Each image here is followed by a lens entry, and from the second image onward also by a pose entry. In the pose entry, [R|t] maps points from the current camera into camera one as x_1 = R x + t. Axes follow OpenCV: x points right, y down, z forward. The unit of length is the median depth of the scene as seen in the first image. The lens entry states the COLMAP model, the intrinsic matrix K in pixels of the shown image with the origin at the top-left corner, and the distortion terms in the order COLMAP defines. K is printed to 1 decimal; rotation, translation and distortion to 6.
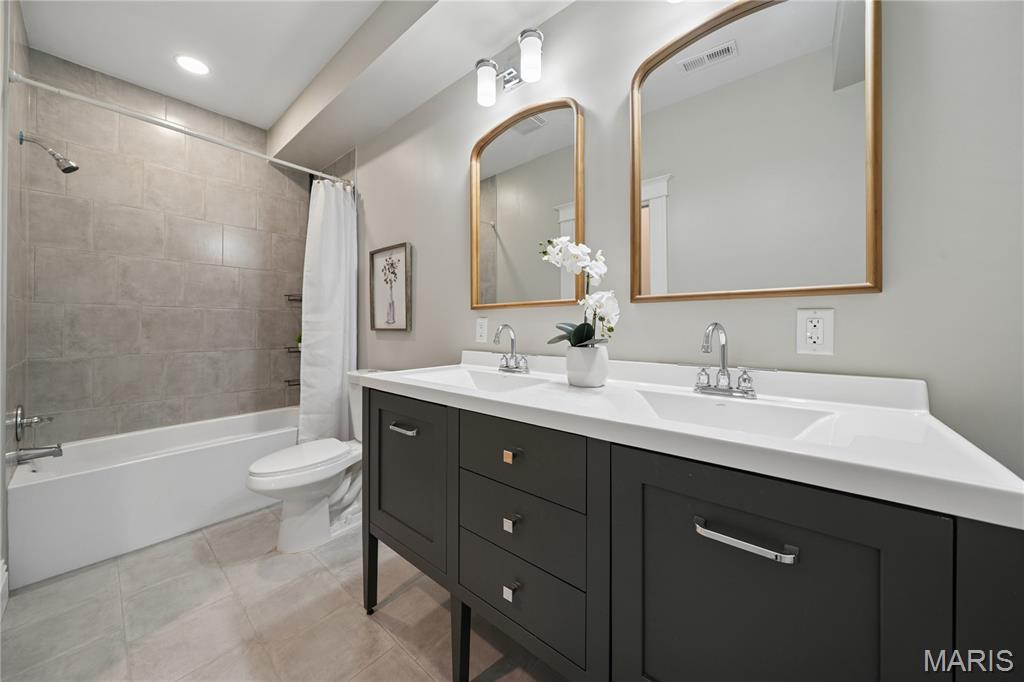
lens RADIAL K [[352.8, 0, 510.7], [0, 352.8, 330.8], [0, 0, 1]] dist [-0.001470, -0.000047]
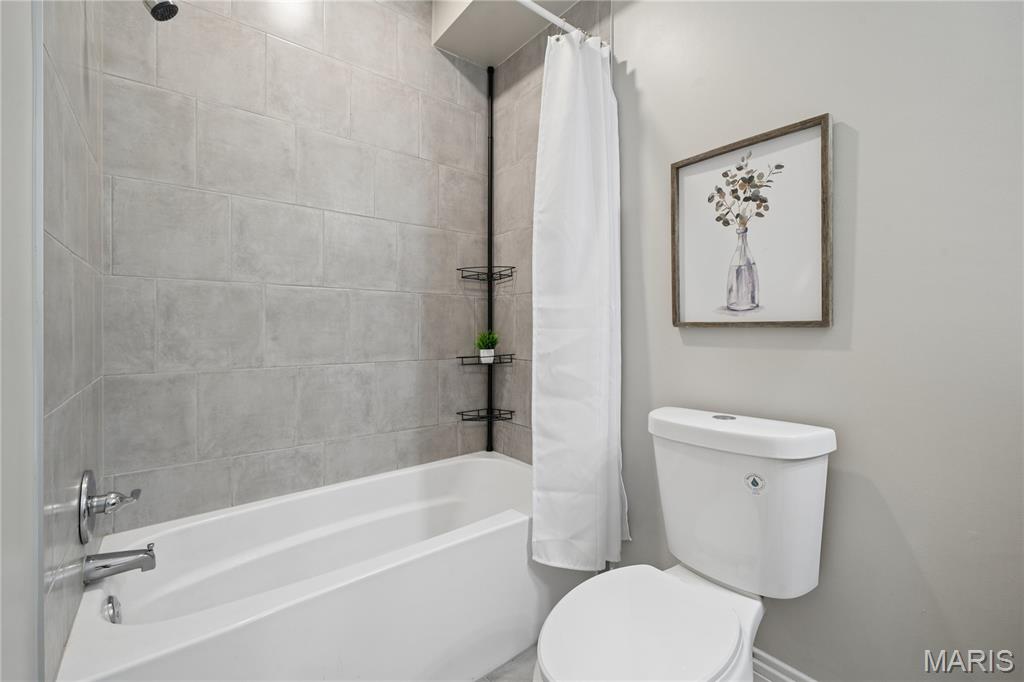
lens RADIAL K [[420.2, 0, 512.6], [0, 420.2, 337.9], [0, 0, 1]] dist [-0.000527, 0.000183]
pose [[0.981070, 0.005188, -0.193582, -0.513364], [-0.002981, 0.999927, 0.011686, 0.008423], [0.193629, -0.010888, 0.981014, 0.399689]]
